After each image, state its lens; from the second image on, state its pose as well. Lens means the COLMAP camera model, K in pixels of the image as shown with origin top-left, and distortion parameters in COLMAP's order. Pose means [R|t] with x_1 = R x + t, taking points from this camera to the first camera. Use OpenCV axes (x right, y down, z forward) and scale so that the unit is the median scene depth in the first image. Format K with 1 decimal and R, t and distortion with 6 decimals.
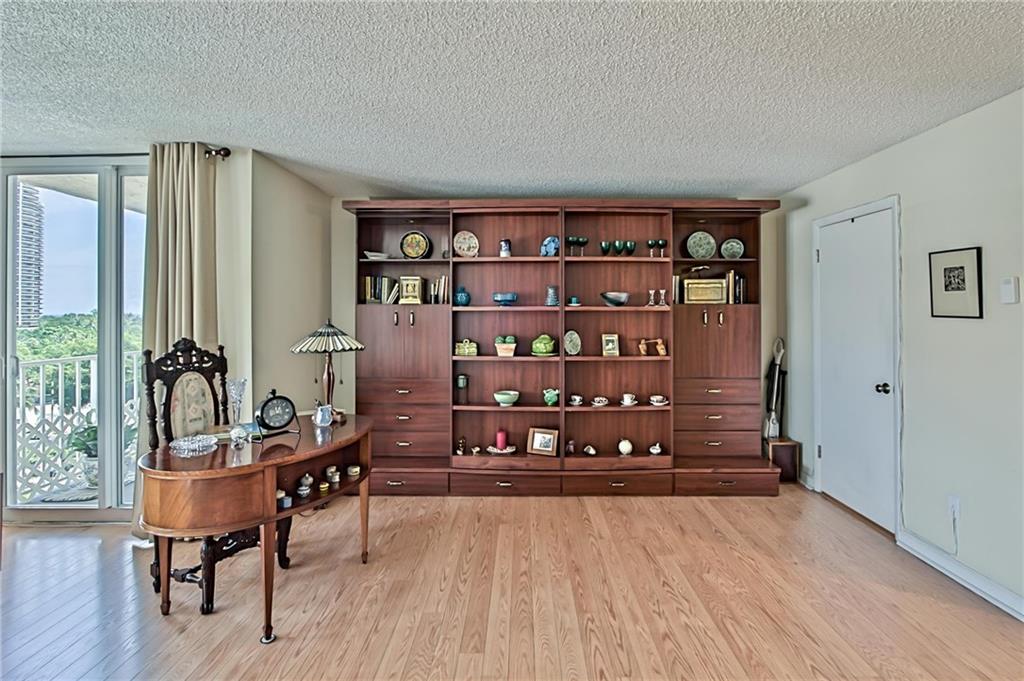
lens RADIAL K [[496.1, 0, 515.0], [0, 496.1, 307.6], [0, 0, 1]] dist [-0.016640, 0.000221]
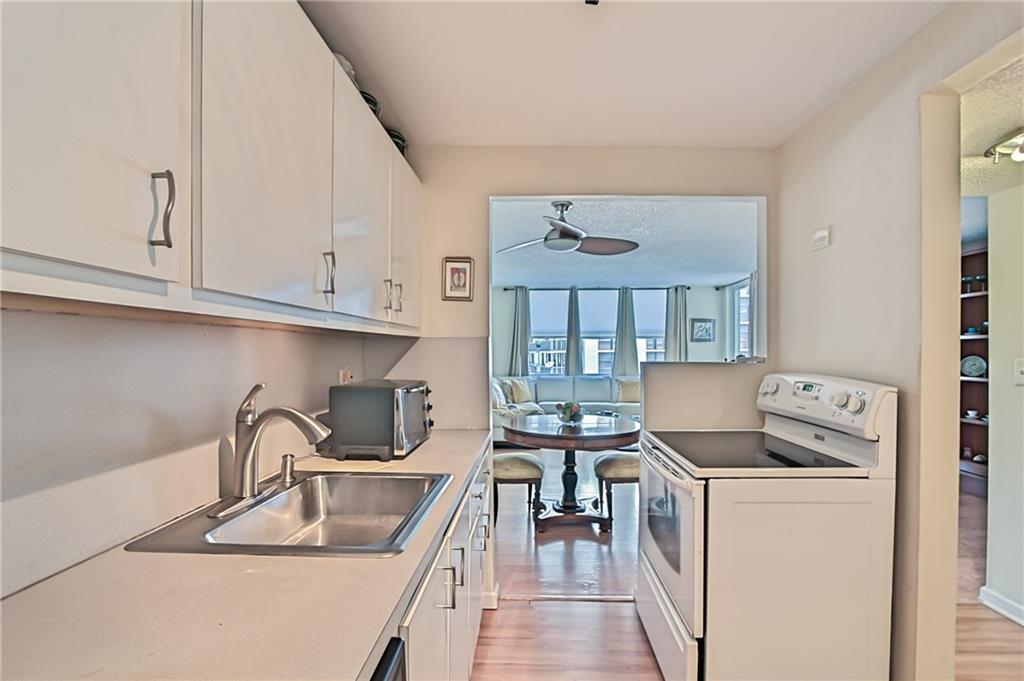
lens RADIAL K [[485.3, 0, 527.3], [0, 485.3, 363.0], [0, 0, 1]] dist [-0.002389, 0.000096]
pose [[-0.010536, 0.025469, -0.999620, 1.296866], [0.014605, 0.999573, 0.025314, 0.019483], [0.999838, -0.014332, -0.010904, -0.043881]]
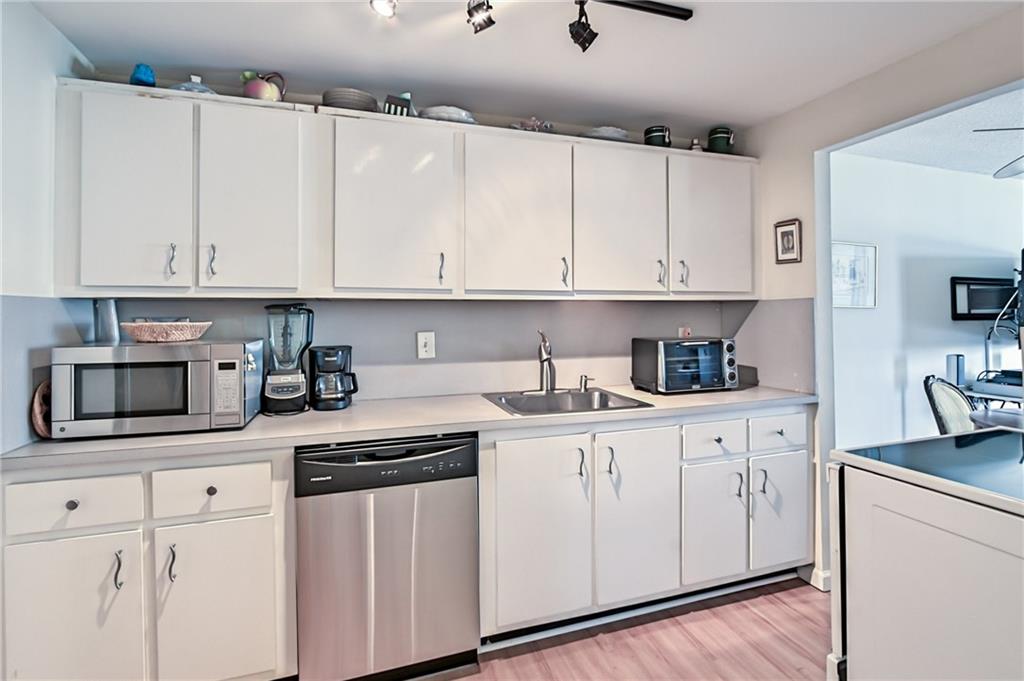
lens RADIAL K [[496.1, 0, 515.0], [0, 496.1, 307.6], [0, 0, 1]] dist [-0.016640, 0.000221]
pose [[-0.946471, -0.000187, -0.322789, 1.214226], [0.010151, 0.999488, -0.030344, 0.028100], [0.322630, -0.031996, -0.945984, 0.367012]]
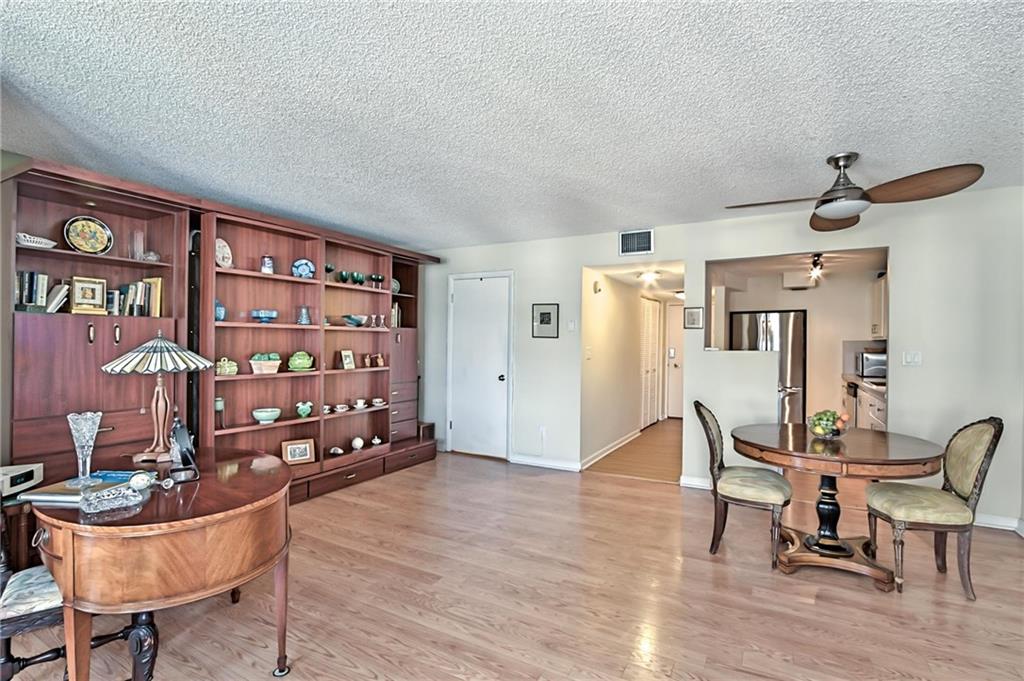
lens RADIAL K [[475.1, 0, 512.0], [0, 475.1, 340.5], [0, 0, 1]] dist [-0.000586, 0.000035]
pose [[0.491001, 0.007405, 0.871127, -0.612508], [-0.018013, 0.999836, 0.001654, 0.021966], [-0.870972, -0.016504, 0.491055, 0.107297]]
